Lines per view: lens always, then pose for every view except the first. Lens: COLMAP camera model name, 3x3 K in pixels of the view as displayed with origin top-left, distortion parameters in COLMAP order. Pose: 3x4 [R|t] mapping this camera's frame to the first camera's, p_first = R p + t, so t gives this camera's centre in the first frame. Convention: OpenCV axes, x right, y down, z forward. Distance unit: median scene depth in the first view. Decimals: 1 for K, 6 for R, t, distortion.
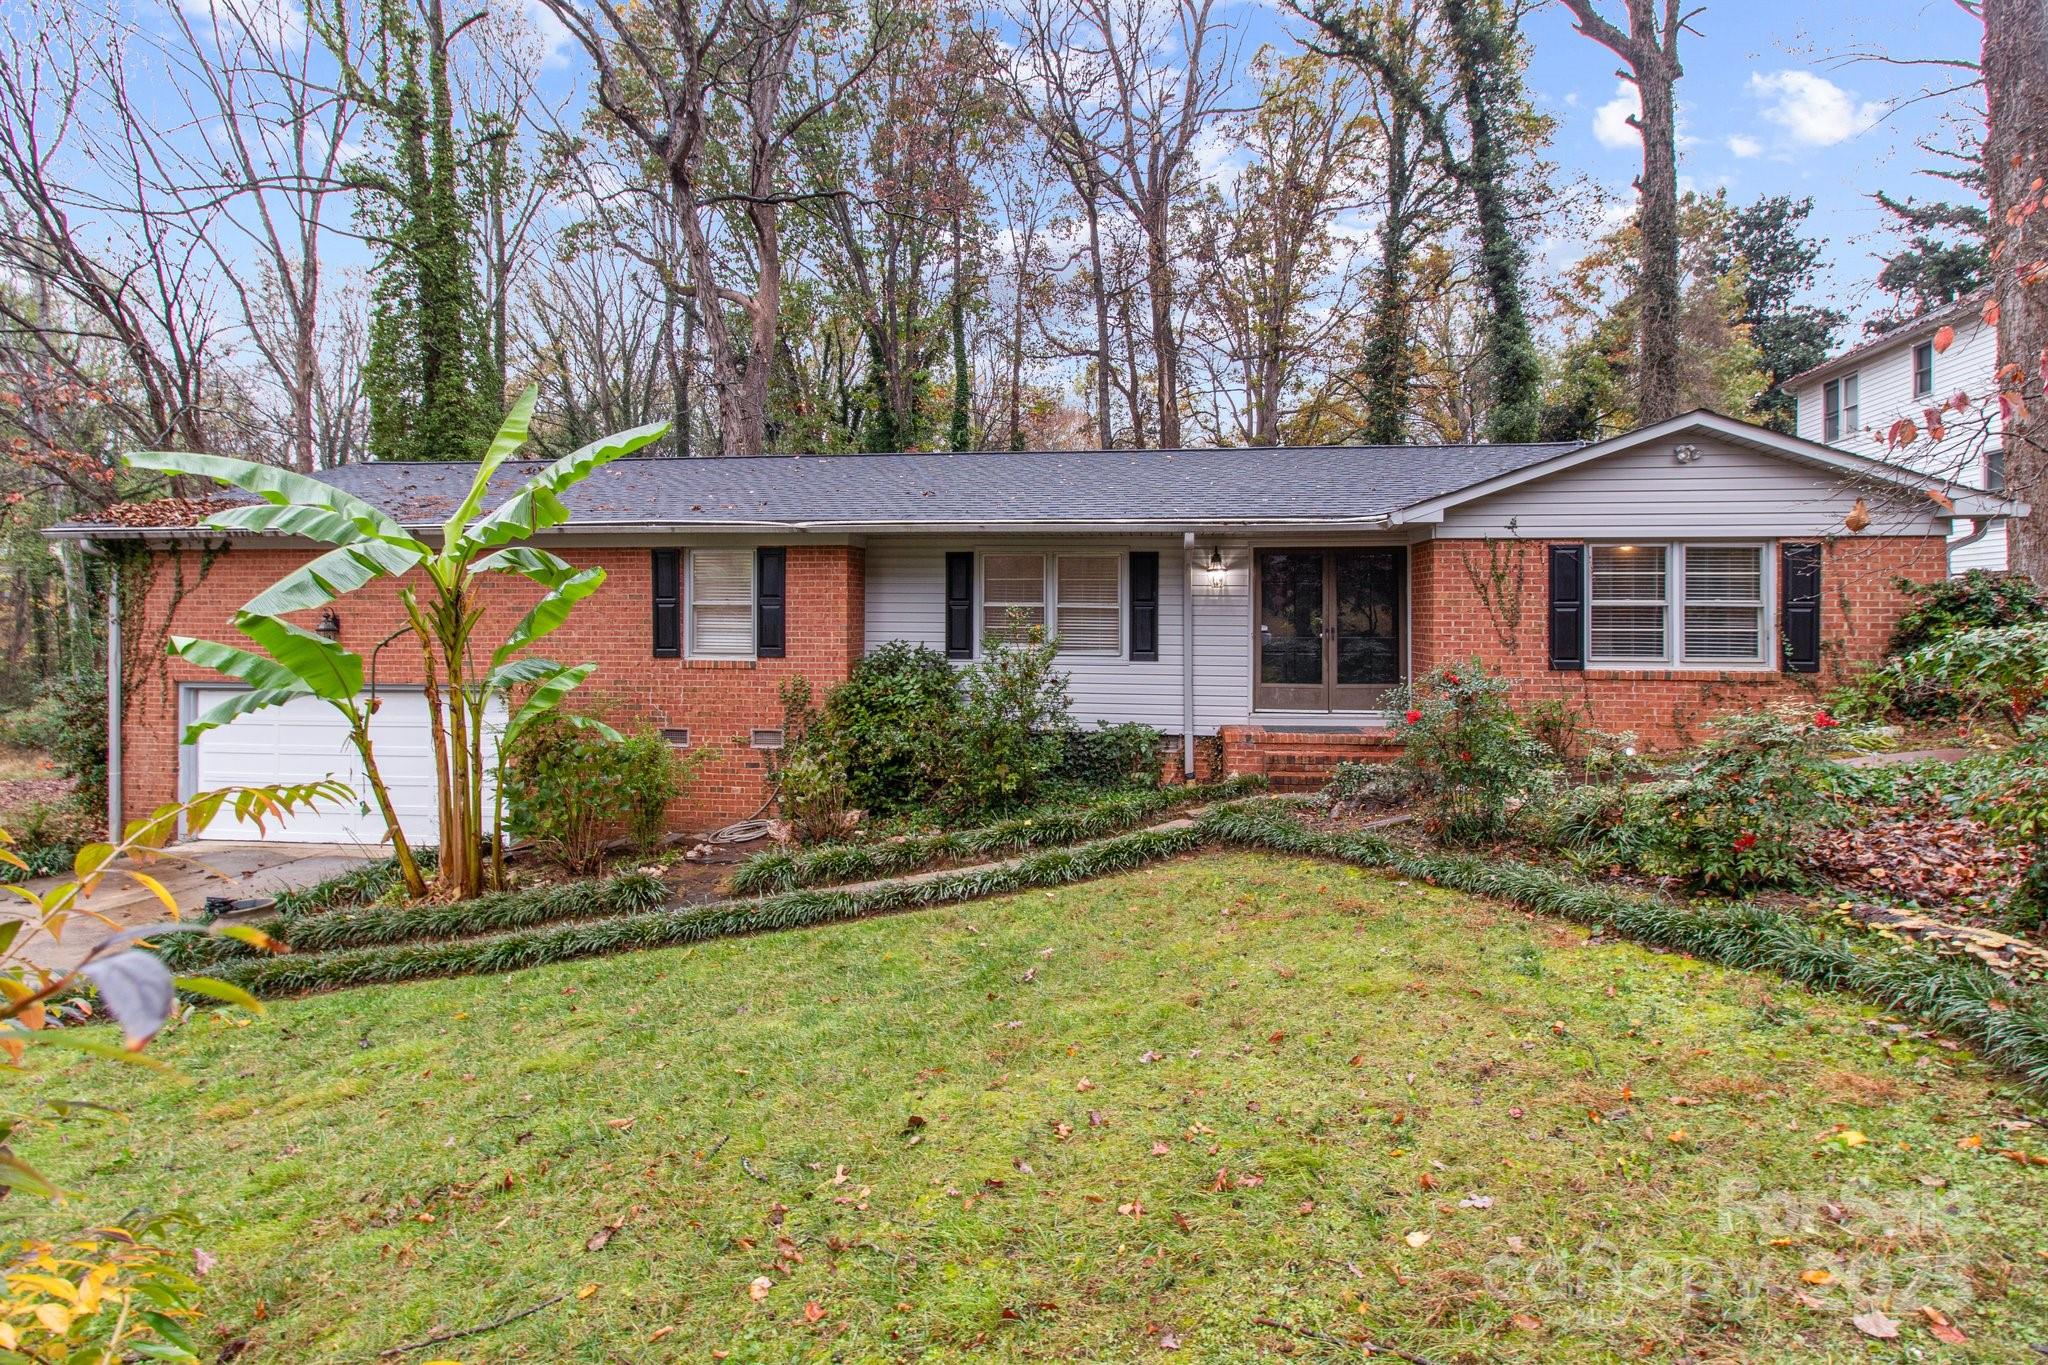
lens RADIAL K [[947.0, 0, 1032.5], [0, 947.0, 690.6], [0, 0, 1]] dist [-0.003557, 0.001636]
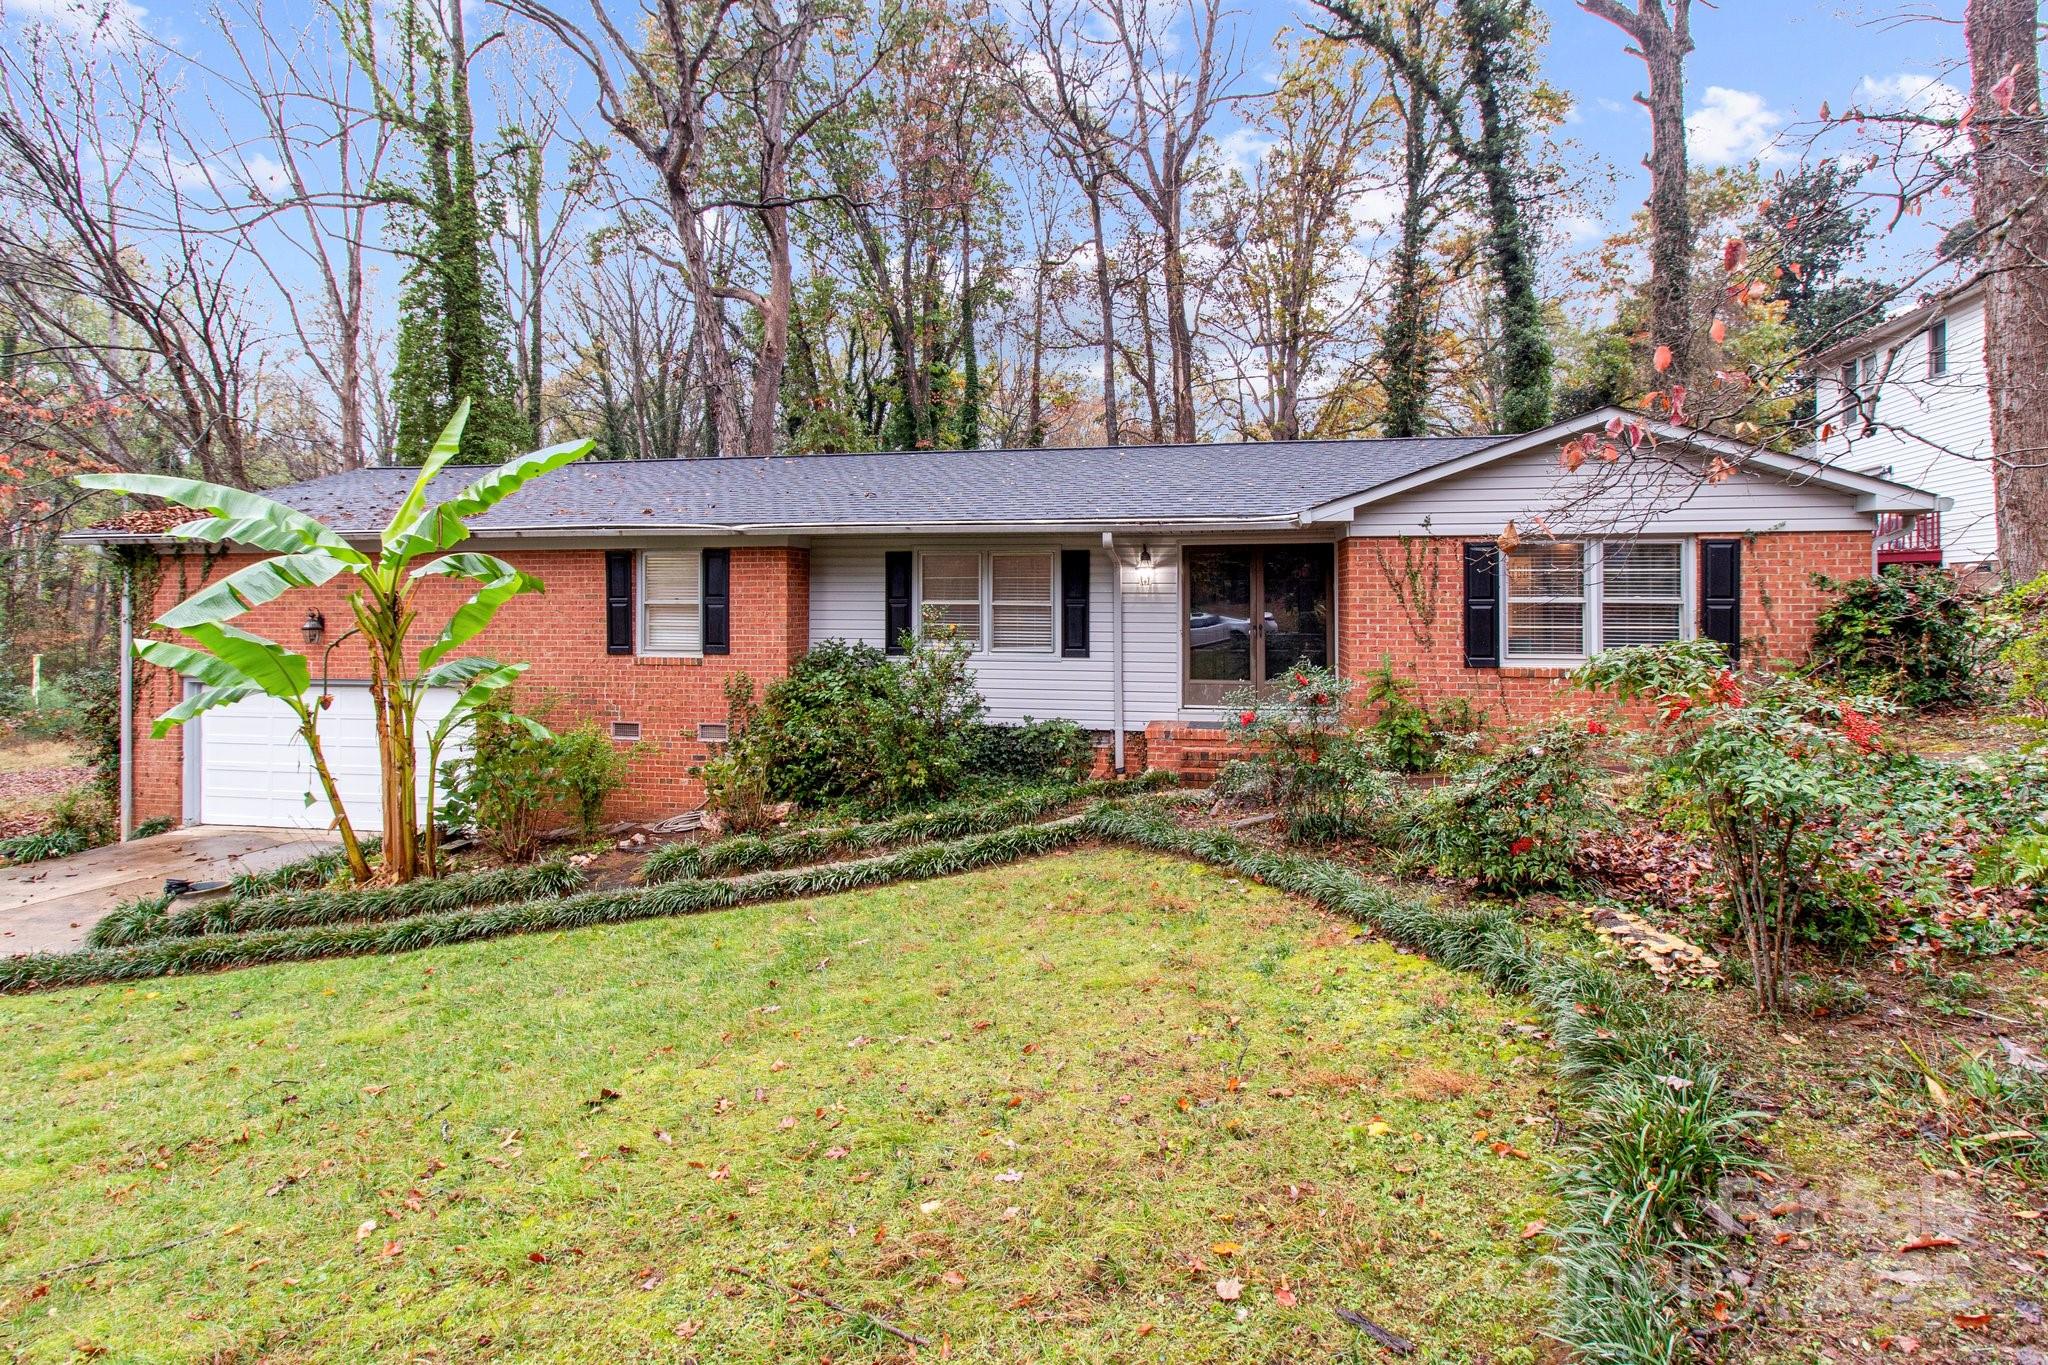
lens RADIAL K [[947.0, 0, 1011.8], [0, 947.0, 676.3], [0, 0, 1]] dist [-0.003557, 0.001636]
pose [[0.998393, 0.000219, -0.056672, 0.108221], [-0.000374, 0.999996, -0.002727, -0.008258], [0.056671, 0.002744, 0.998389, -0.021390]]
